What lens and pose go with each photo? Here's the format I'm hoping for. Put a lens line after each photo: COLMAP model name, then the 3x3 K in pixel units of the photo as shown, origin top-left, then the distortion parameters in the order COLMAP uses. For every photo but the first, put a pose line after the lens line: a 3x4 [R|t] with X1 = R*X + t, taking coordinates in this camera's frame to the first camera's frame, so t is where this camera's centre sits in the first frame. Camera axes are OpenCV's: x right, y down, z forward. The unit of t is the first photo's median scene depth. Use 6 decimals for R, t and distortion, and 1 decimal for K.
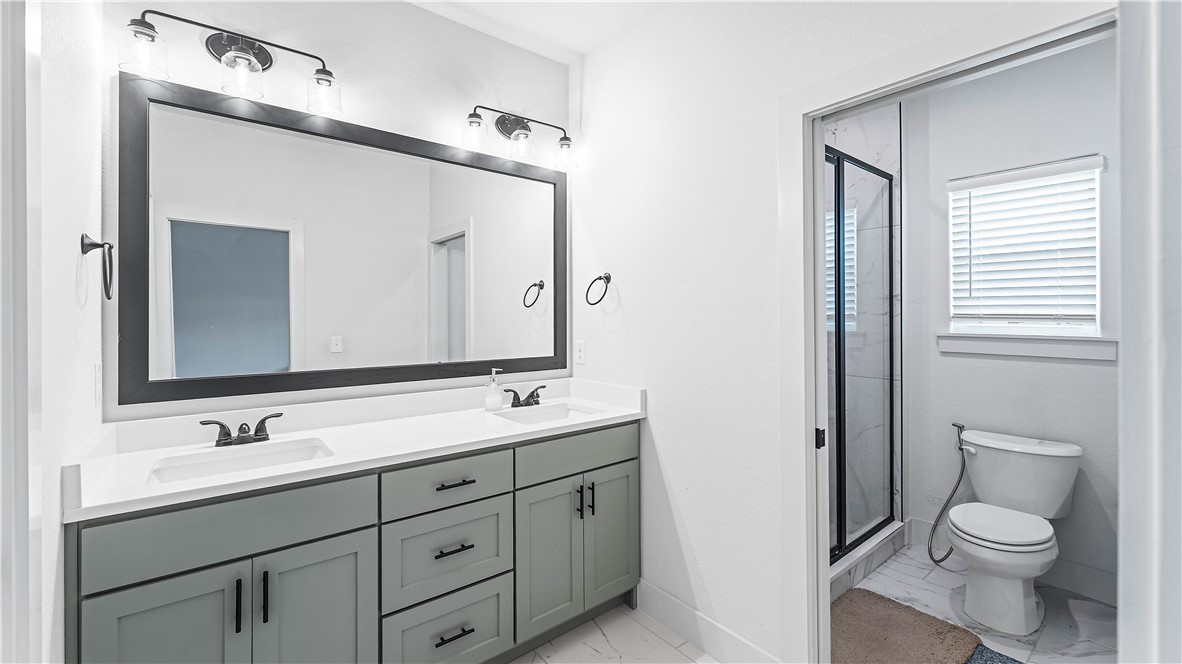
lens RADIAL K [[482.7, 0, 590.6], [0, 482.7, 323.8], [0, 0, 1]] dist [0.001042, 0.000122]
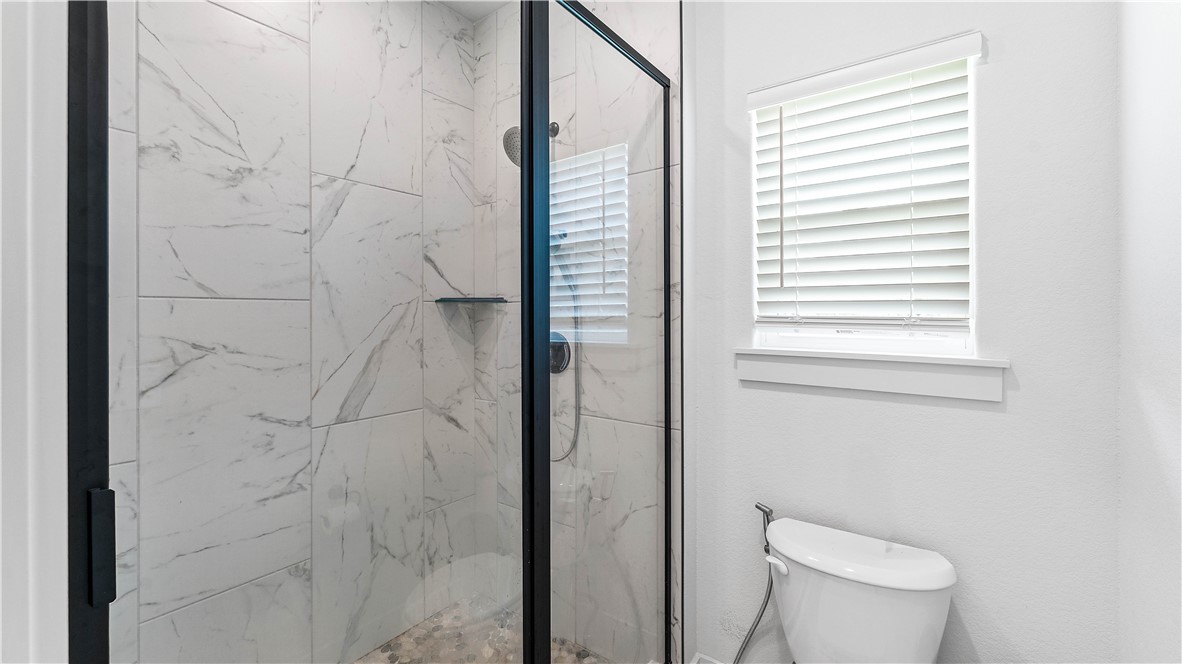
lens RADIAL K [[484.2, 0, 589.8], [0, 484.2, 325.6], [0, 0, 1]] dist [-0.002931, -0.000448]
pose [[0.965384, 0.004597, 0.260791, 0.396975], [-0.002660, 0.999966, -0.007779, -0.004281], [-0.260818, 0.006816, 0.965364, 0.480614]]
